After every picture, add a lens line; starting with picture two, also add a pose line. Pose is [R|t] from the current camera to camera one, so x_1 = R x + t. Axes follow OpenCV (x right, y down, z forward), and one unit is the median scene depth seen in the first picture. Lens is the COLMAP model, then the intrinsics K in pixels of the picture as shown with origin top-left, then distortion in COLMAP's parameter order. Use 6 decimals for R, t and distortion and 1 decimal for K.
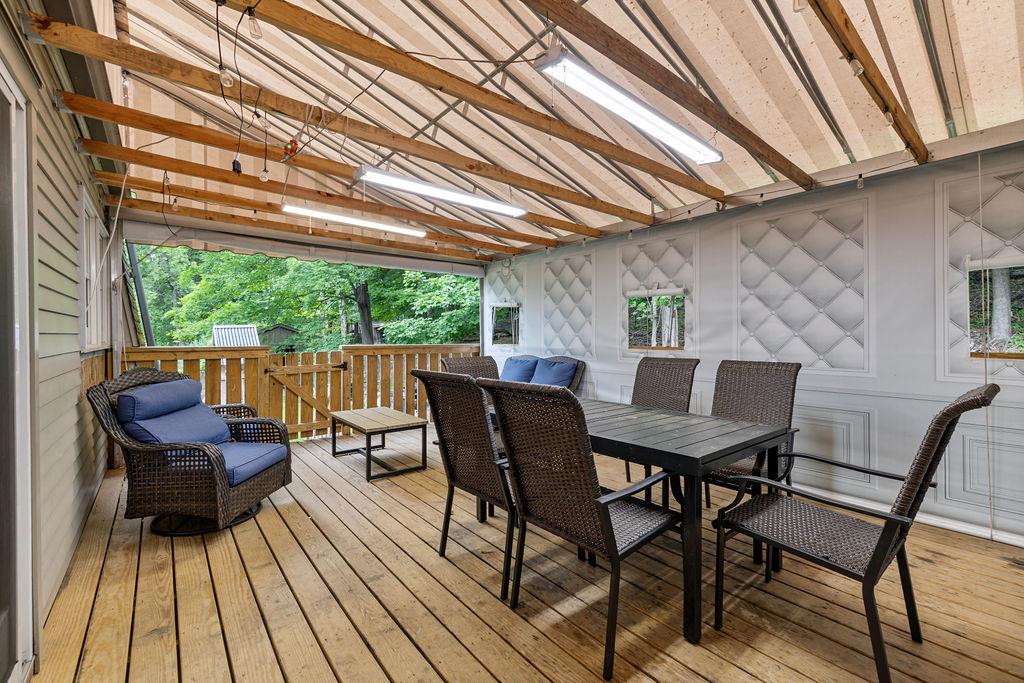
lens RADIAL K [[437.0, 0, 506.2], [0, 437.0, 338.1], [0, 0, 1]] dist [0.002664, 0.000127]
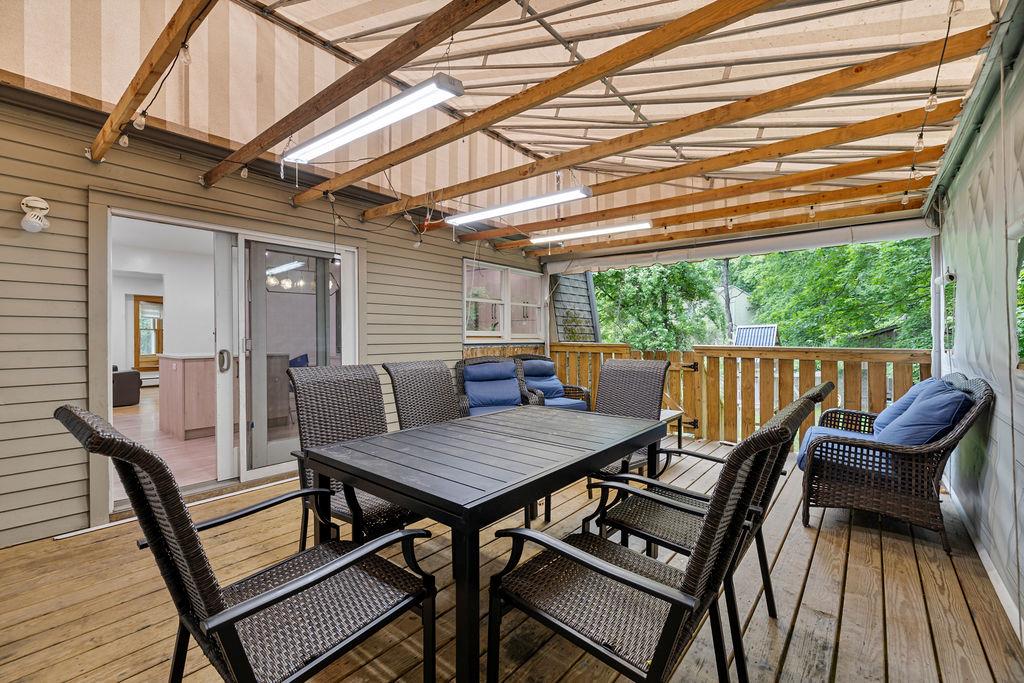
lens RADIAL K [[437.0, 0, 506.2], [0, 437.0, 338.1], [0, 0, 1]] dist [0.002664, 0.000127]
pose [[0.193301, -0.003598, -0.981133, 0.497952], [0.004489, 0.999986, -0.002783, 0.001650], [0.981129, -0.003866, 0.193314, 0.408775]]
